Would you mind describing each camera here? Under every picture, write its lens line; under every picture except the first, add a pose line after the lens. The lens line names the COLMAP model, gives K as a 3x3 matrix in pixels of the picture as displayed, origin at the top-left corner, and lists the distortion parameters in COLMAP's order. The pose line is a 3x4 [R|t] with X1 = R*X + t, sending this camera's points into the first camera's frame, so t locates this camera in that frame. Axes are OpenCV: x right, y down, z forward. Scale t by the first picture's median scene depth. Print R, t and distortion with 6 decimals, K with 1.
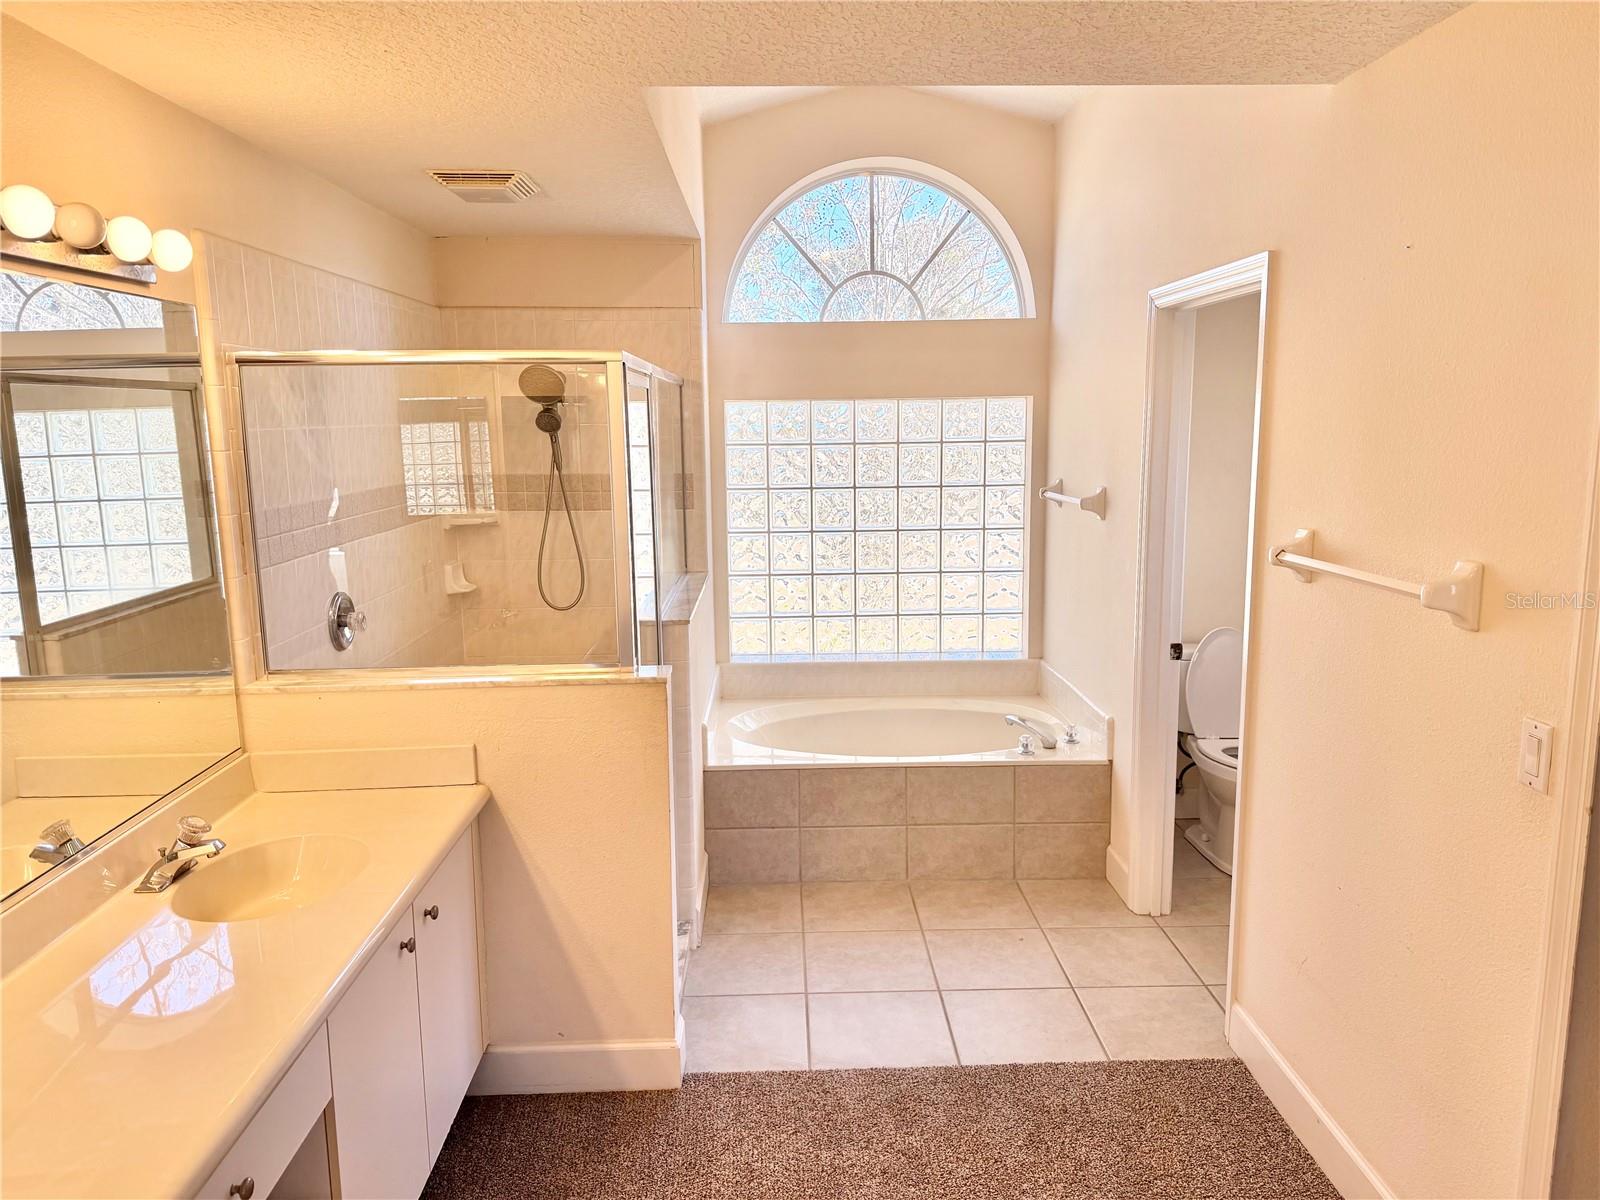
lens RADIAL K [[1125.6, 0, 810.1], [0, 1125.6, 605.7], [0, 0, 1]] dist [0.096752, -0.131951]
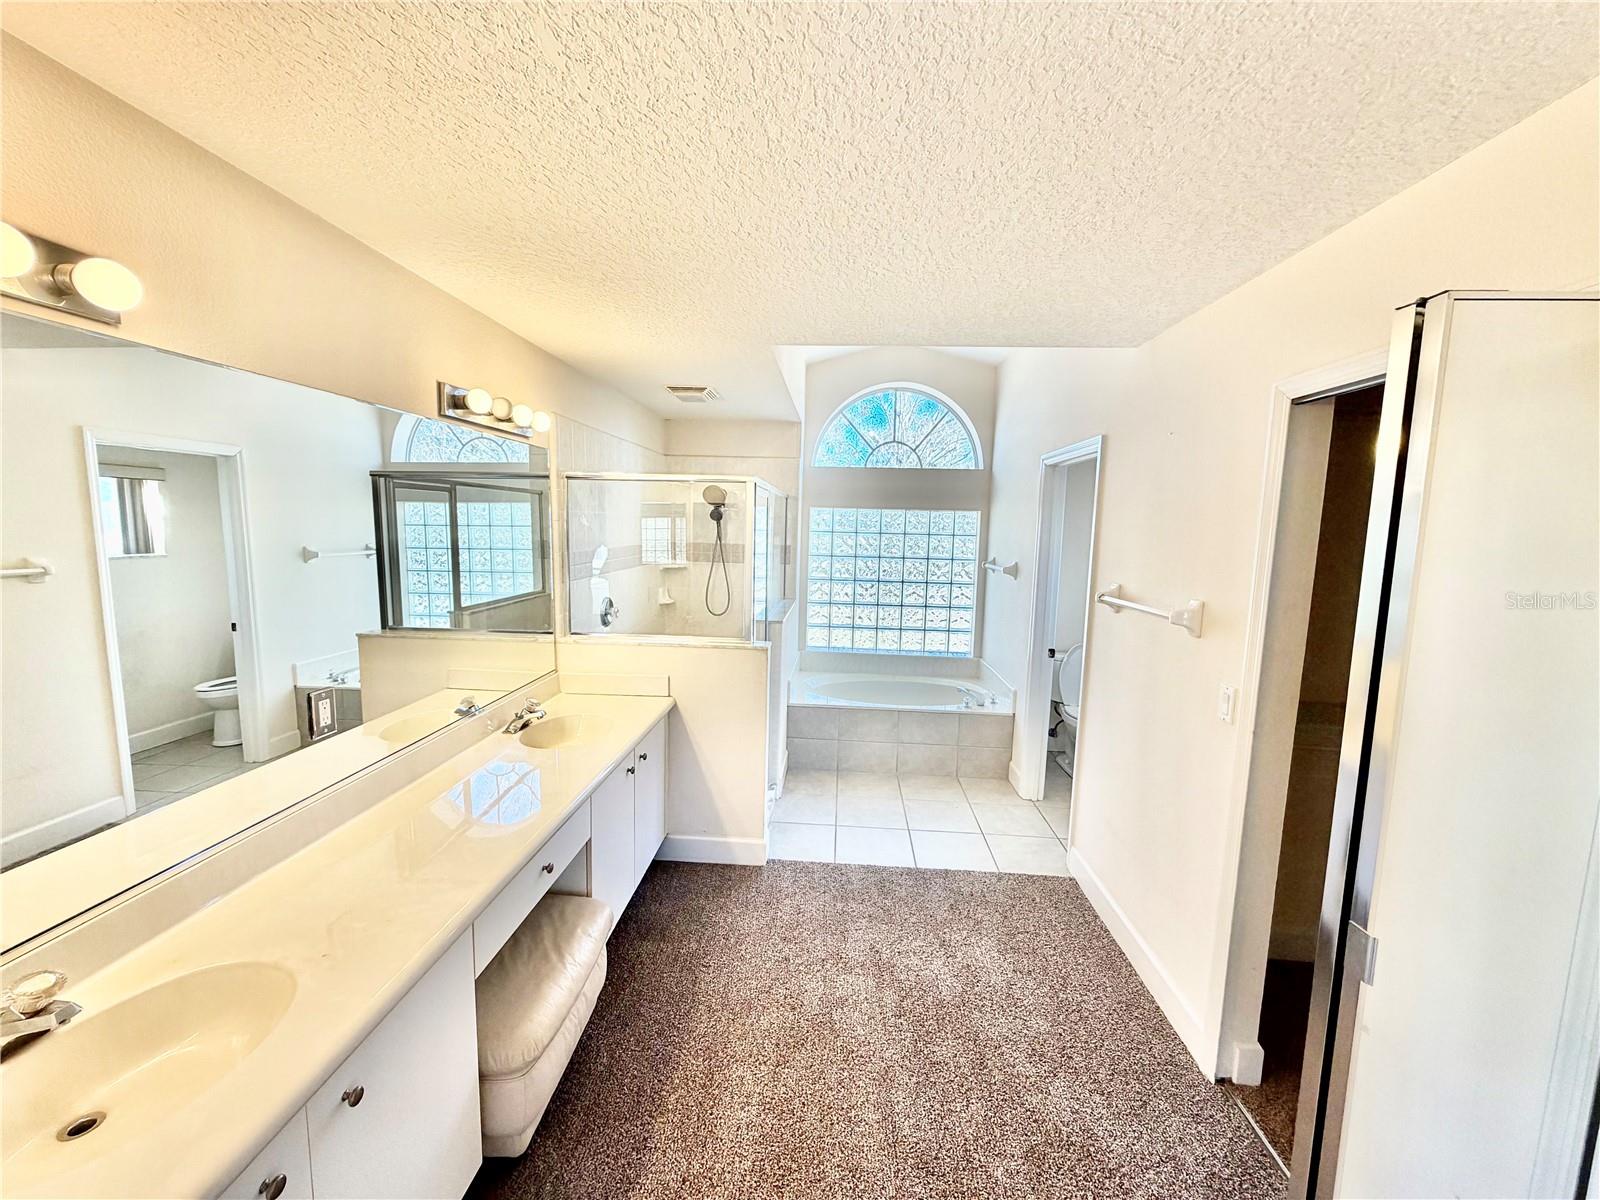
lens RADIAL K [[643.7, 0, 800.0], [0, 643.7, 600.0], [0, 0, 1]] dist [-0.000483, -0.000062]
pose [[0.994484, 0.047019, -0.093764, 0.015699], [-0.051361, 0.997691, -0.044446, 0.020206], [0.091458, 0.049017, 0.994602, -0.050643]]
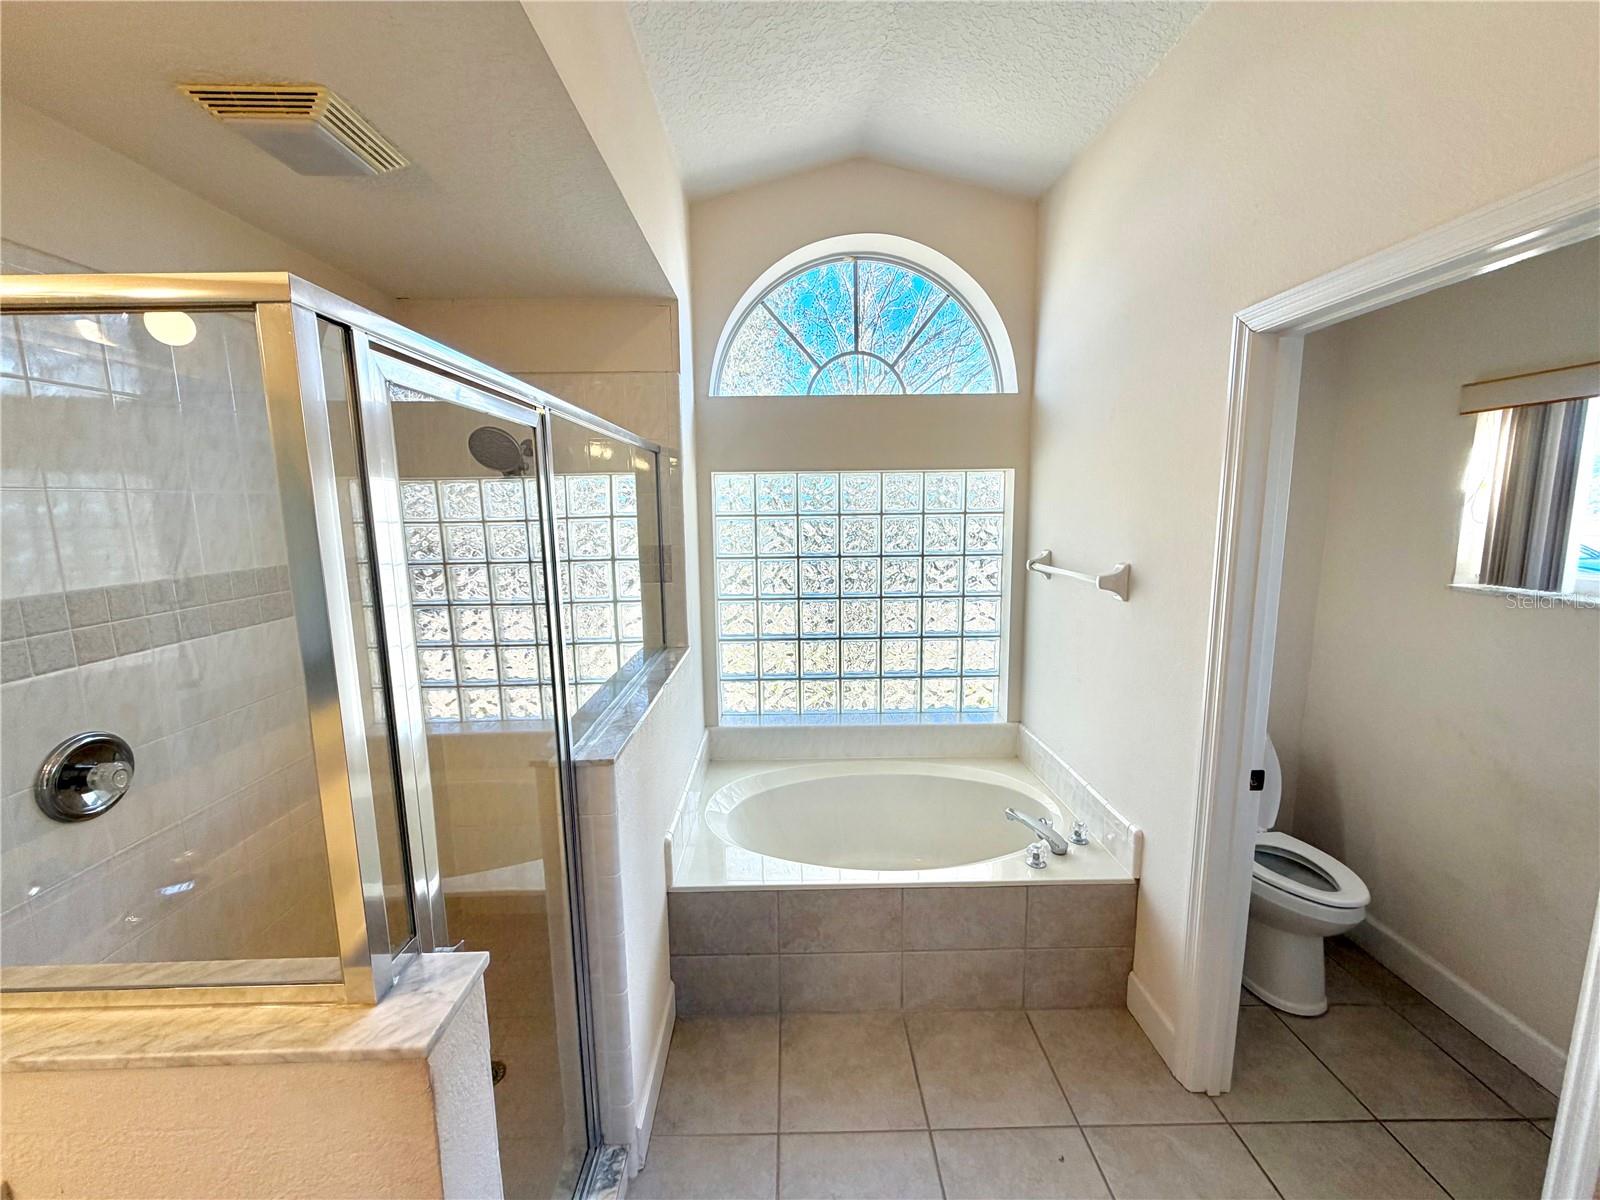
lens RADIAL K [[643.7, 0, 800.0], [0, 643.7, 600.0], [0, 0, 1]] dist [-0.000483, -0.000062]
pose [[0.999931, 0.001434, -0.011683, 0.012282], [-0.001600, 0.999897, -0.014229, -0.070121], [0.011661, 0.014246, 0.999831, 0.505965]]
